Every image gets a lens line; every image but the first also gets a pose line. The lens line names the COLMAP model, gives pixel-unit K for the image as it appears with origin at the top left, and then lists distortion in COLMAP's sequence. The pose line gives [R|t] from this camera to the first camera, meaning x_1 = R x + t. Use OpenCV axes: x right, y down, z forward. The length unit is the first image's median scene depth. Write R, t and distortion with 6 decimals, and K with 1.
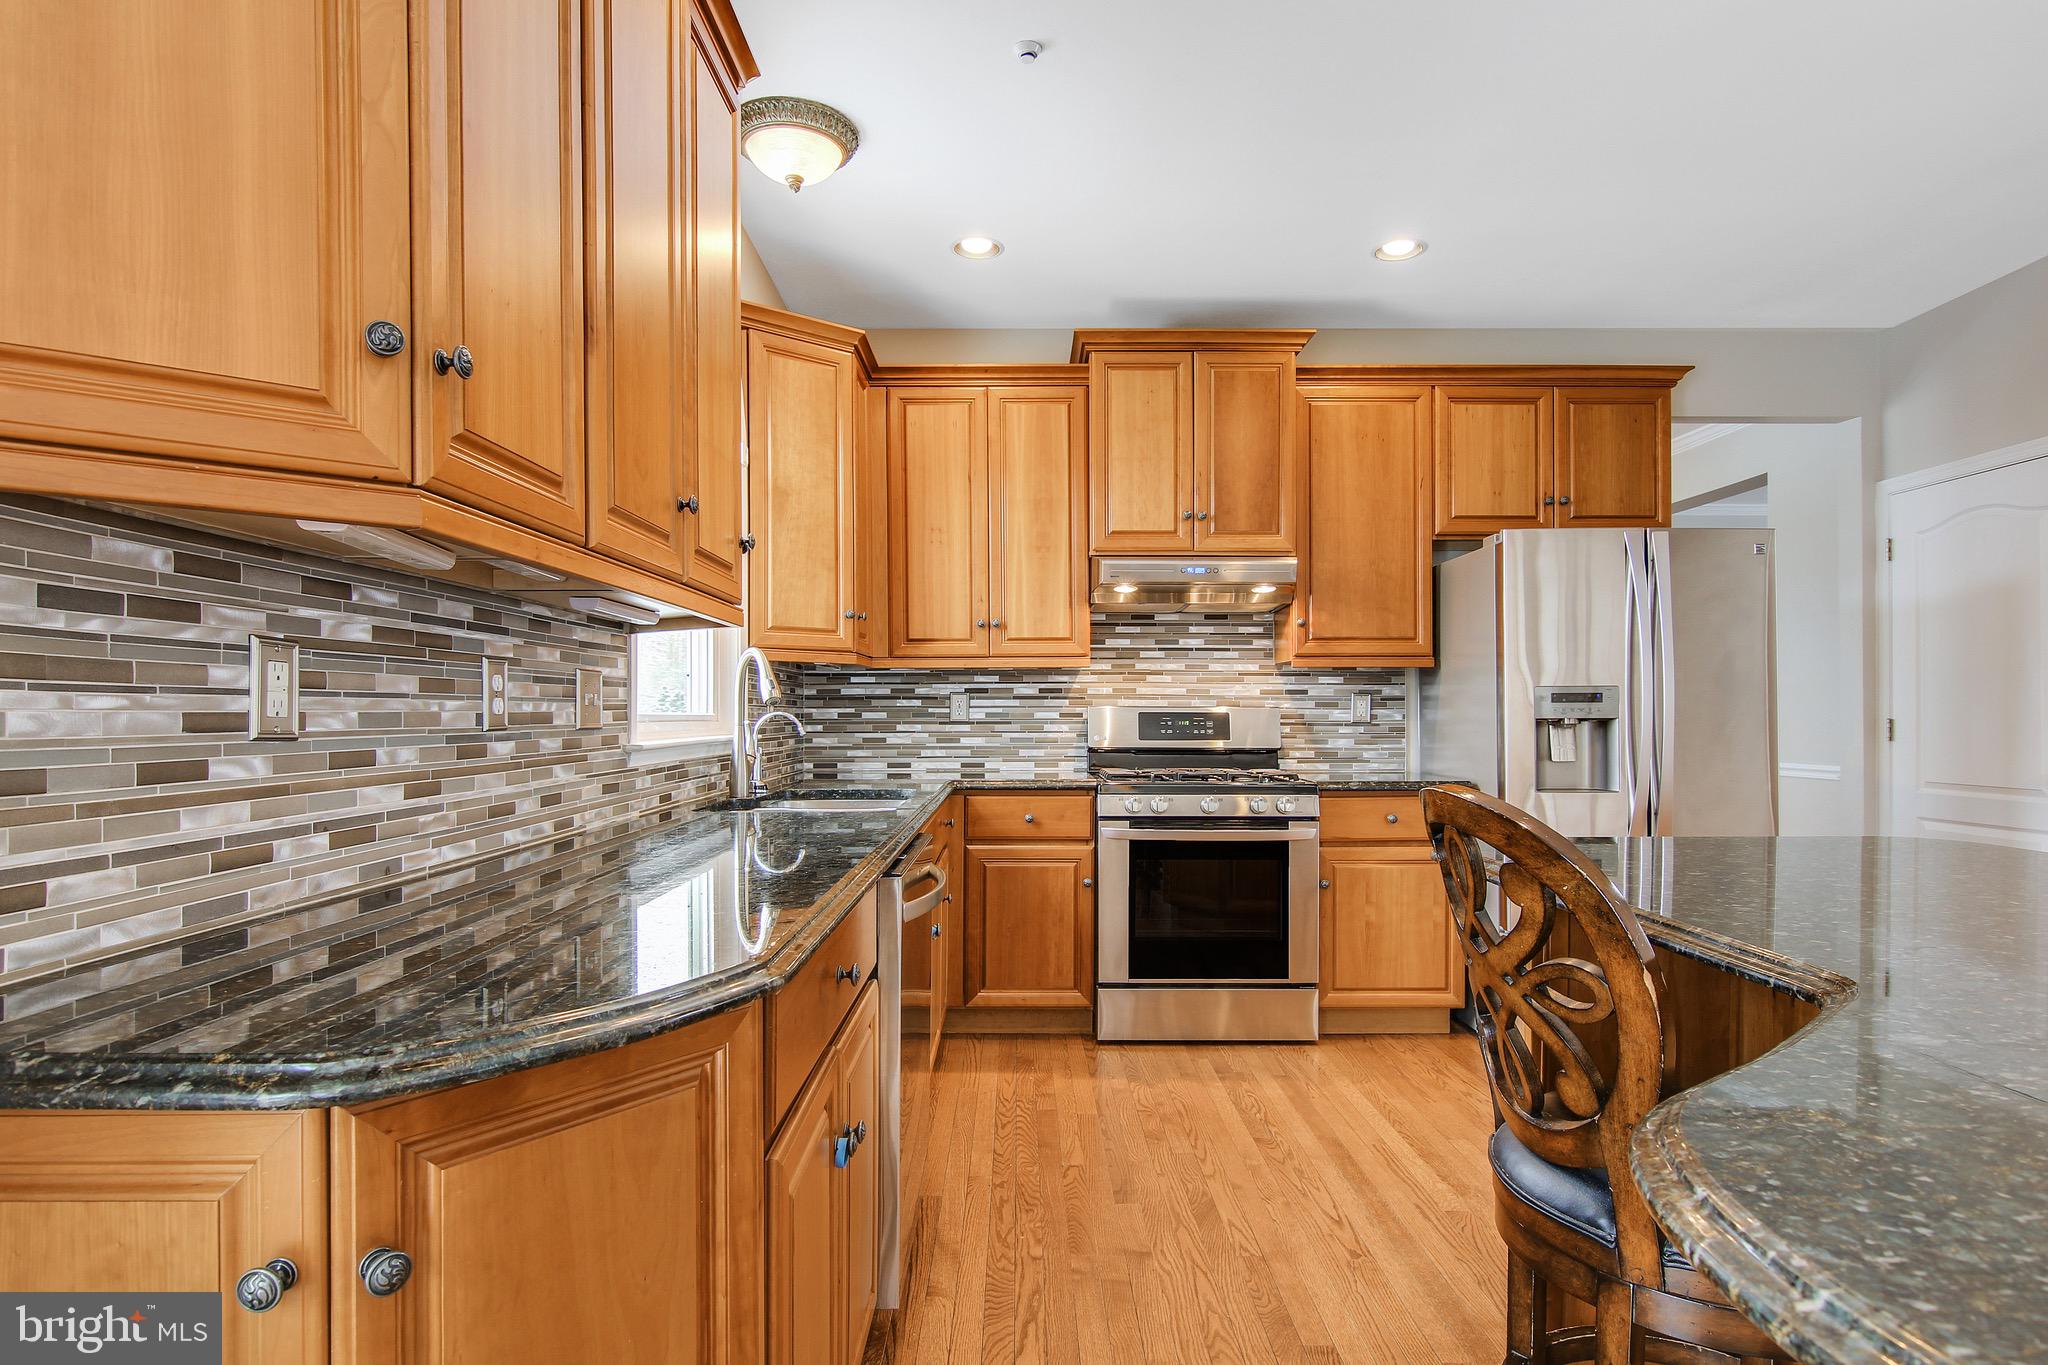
lens RADIAL K [[1069.4, 0, 1027.4], [0, 1069.4, 714.8], [0, 0, 1]] dist [-0.011370, -0.005645]
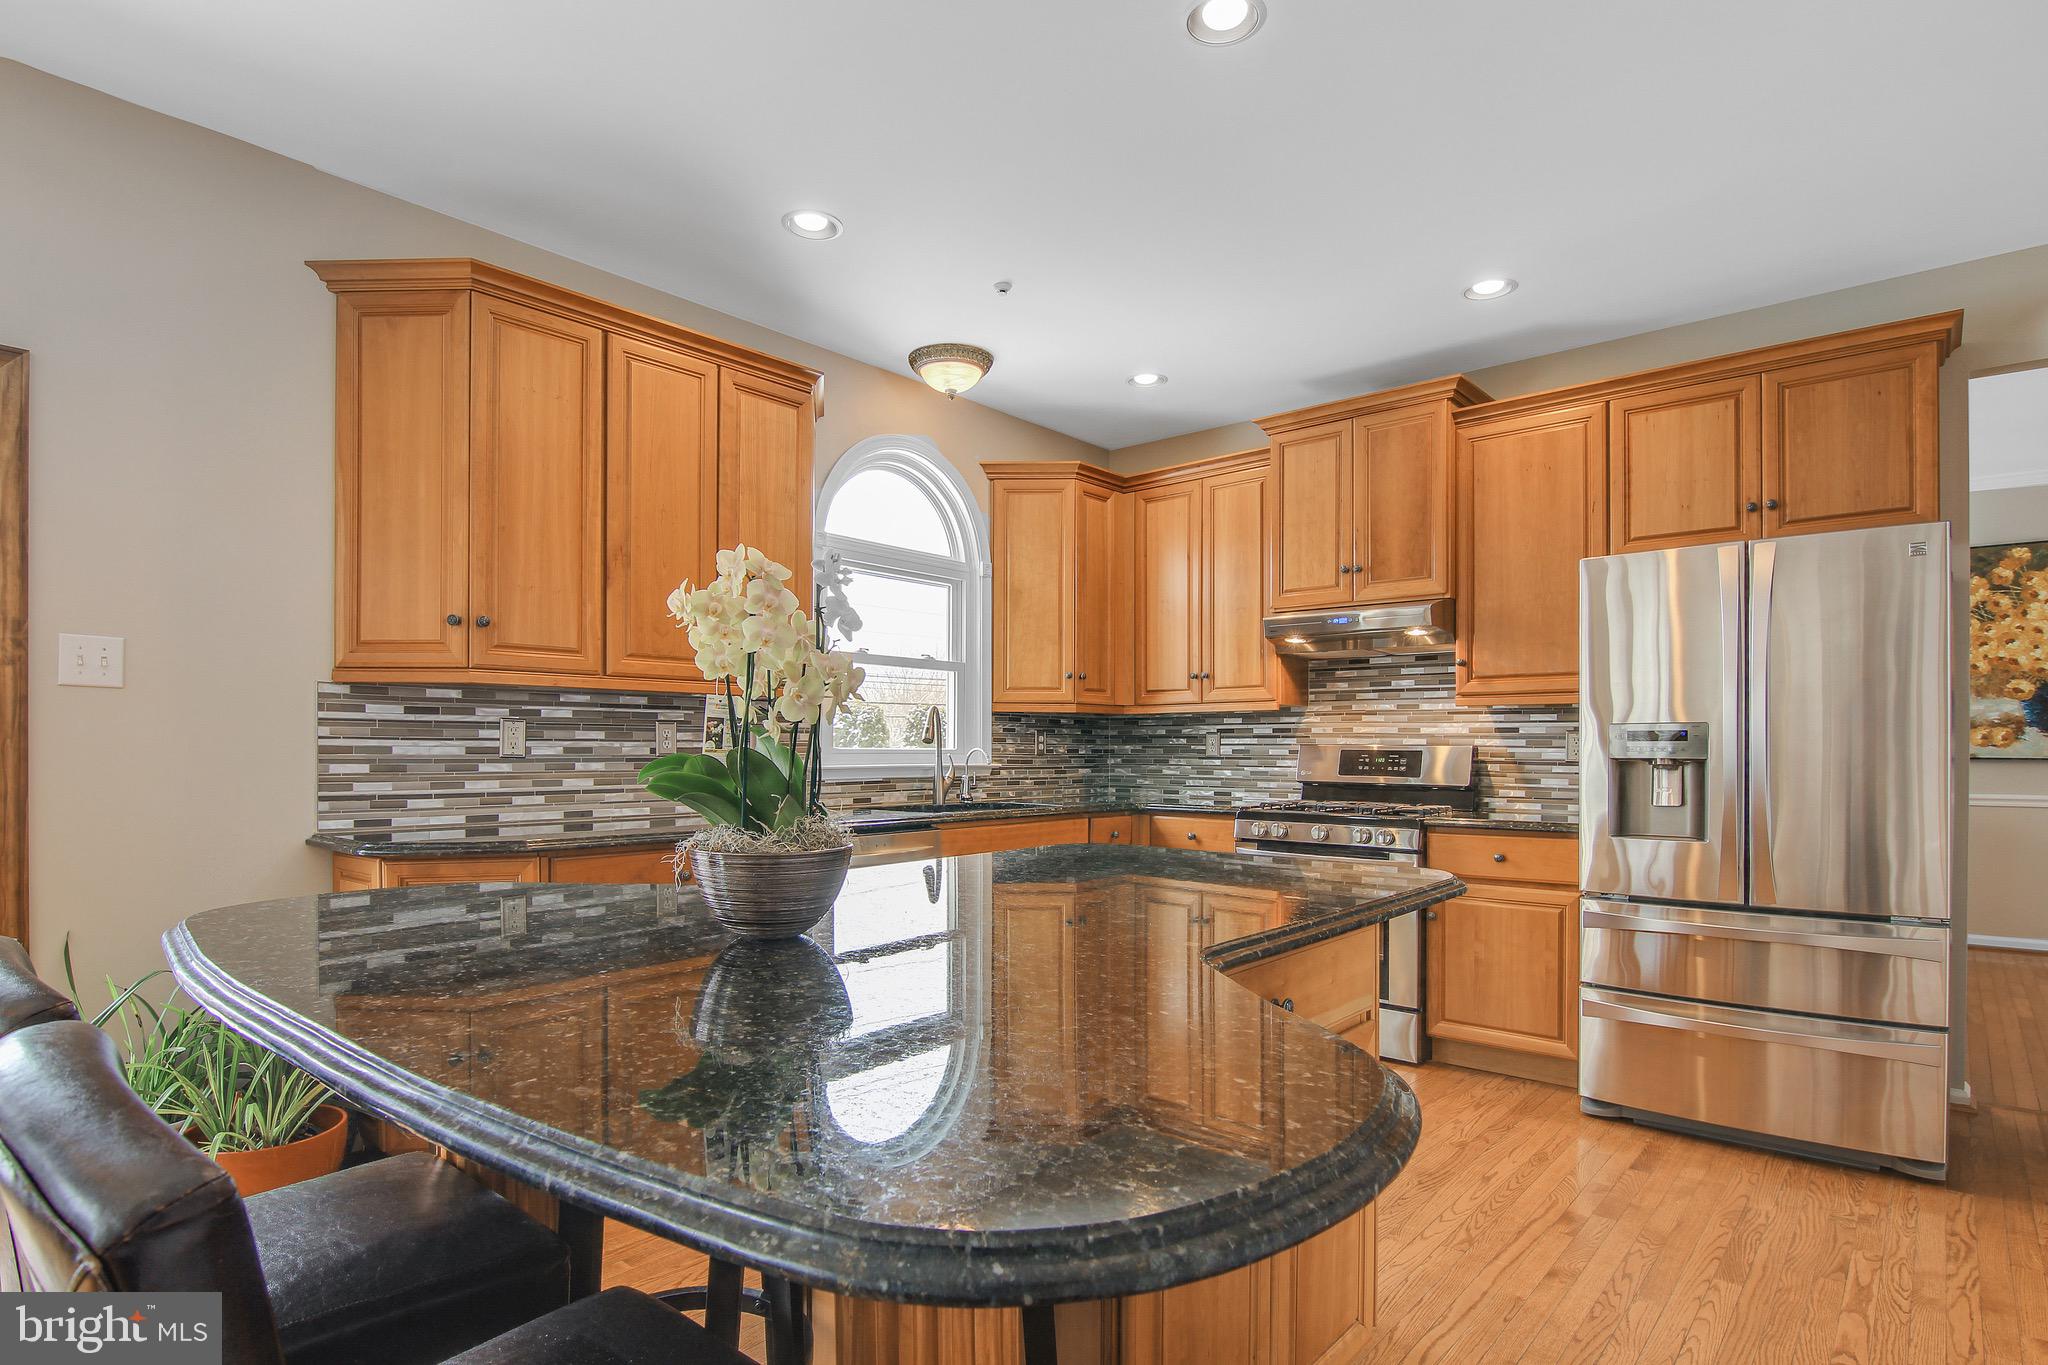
lens RADIAL K [[1069.4, 0, 1005.1], [0, 1069.4, 755.3], [0, 0, 1]] dist [-0.011370, -0.005645]
pose [[0.740443, 0.008426, -0.672066, 0.628782], [-0.005788, 0.999964, 0.006161, -0.001586], [0.672094, -0.000672, 0.740465, -0.043766]]
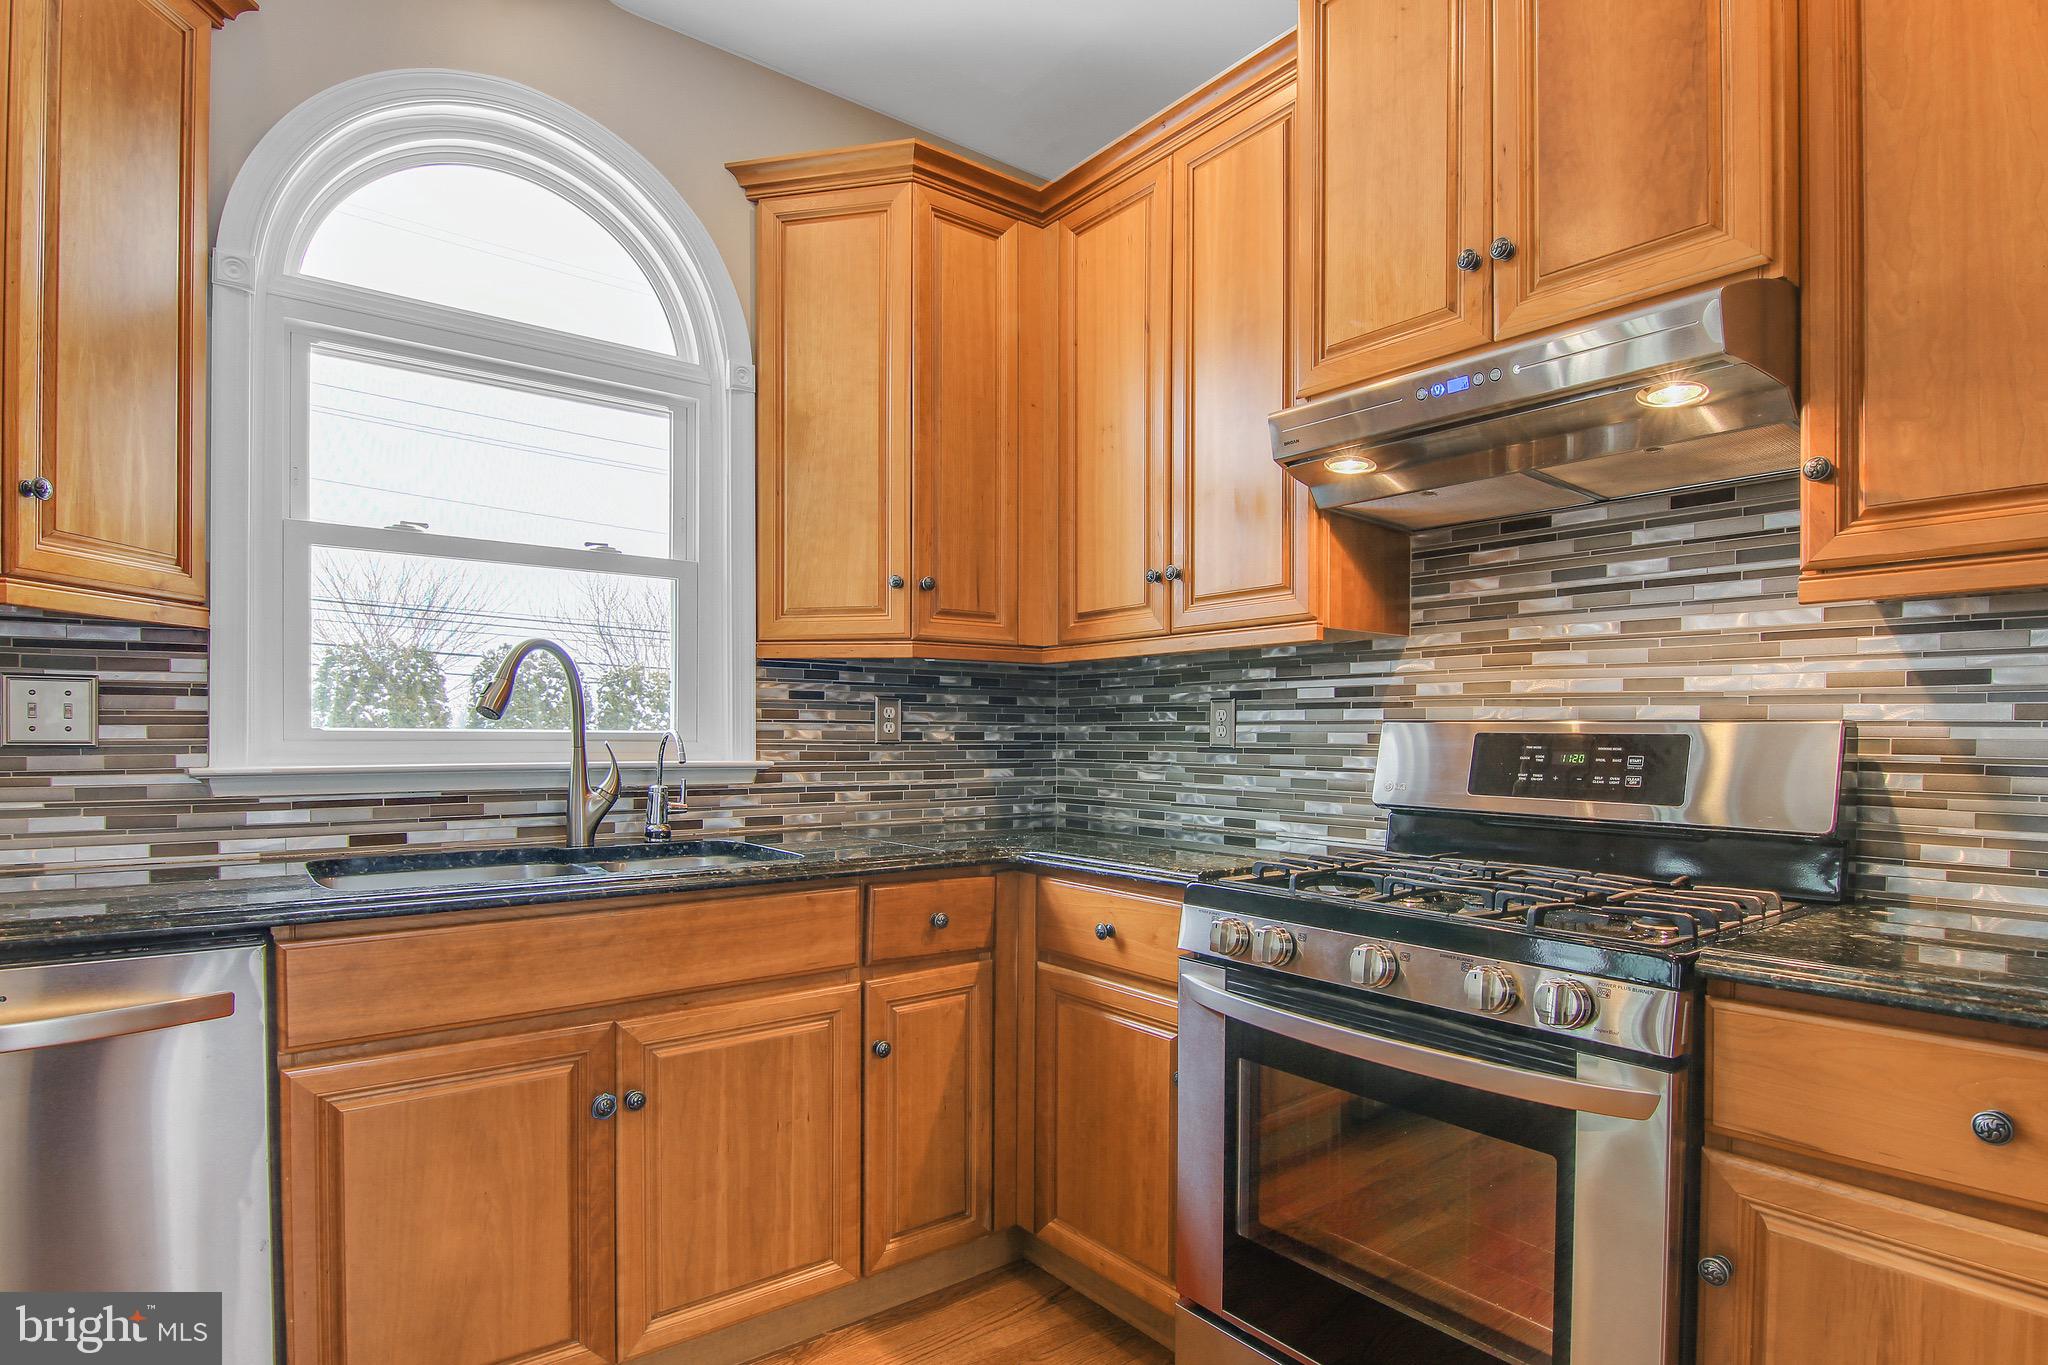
lens RADIAL K [[1069.4, 0, 1012.6], [0, 1069.4, 748.7], [0, 0, 1]] dist [-0.011370, -0.005645]
pose [[0.603803, 0.015823, -0.796977, 0.374786], [-0.007199, 0.999870, 0.014397, -0.000970], [0.797101, -0.002955, 0.603839, 0.610518]]
